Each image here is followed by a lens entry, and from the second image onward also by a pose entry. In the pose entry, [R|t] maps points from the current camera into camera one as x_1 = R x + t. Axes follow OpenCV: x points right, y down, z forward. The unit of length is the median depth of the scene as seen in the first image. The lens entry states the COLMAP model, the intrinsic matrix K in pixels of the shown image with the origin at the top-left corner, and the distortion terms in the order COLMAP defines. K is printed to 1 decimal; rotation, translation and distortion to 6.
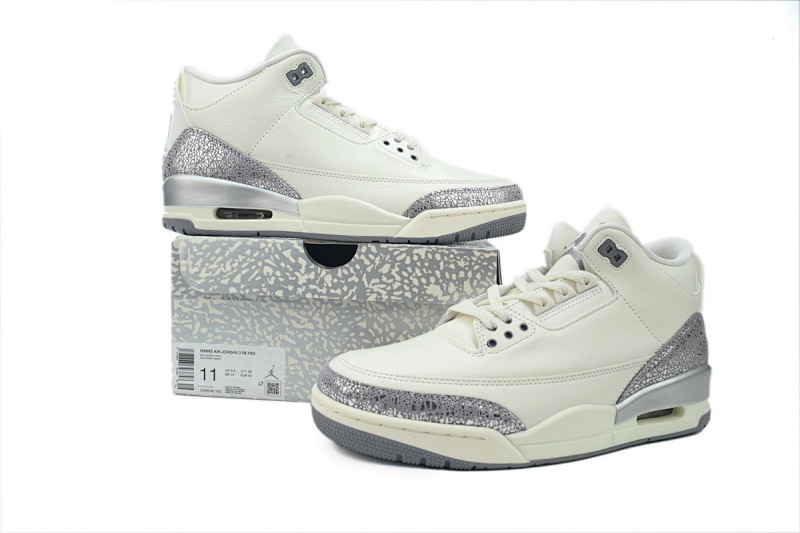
lens RADIAL K [[623.7, 0, 399.0], [0, 623.7, 265.8], [0, 0, 1]] dist [0.012434, -0.004678]
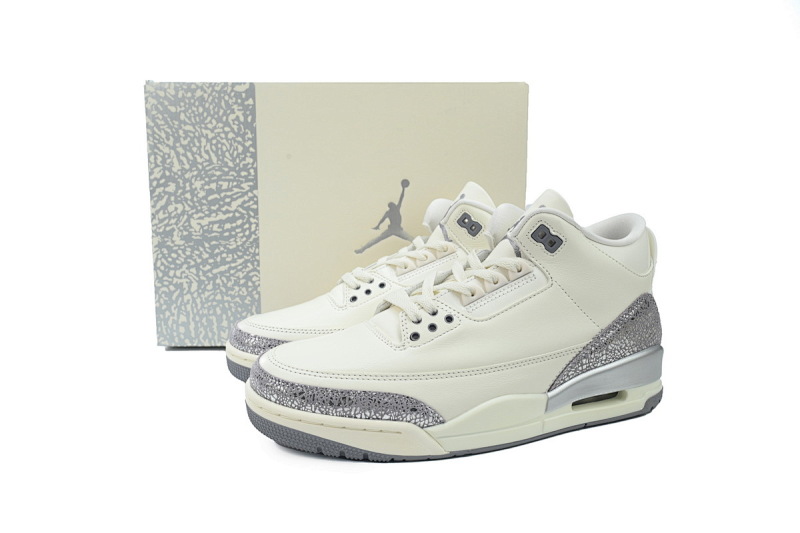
lens RADIAL K [[623.7, 0, 400.0], [0, 623.7, 267.2], [0, 0, 1]] dist [0.012434, -0.004678]
pose [[0.995566, -0.026777, -0.090177, 0.212393], [0.035239, 0.994987, 0.093594, -0.079432], [0.087218, -0.096357, 0.991518, 0.012665]]
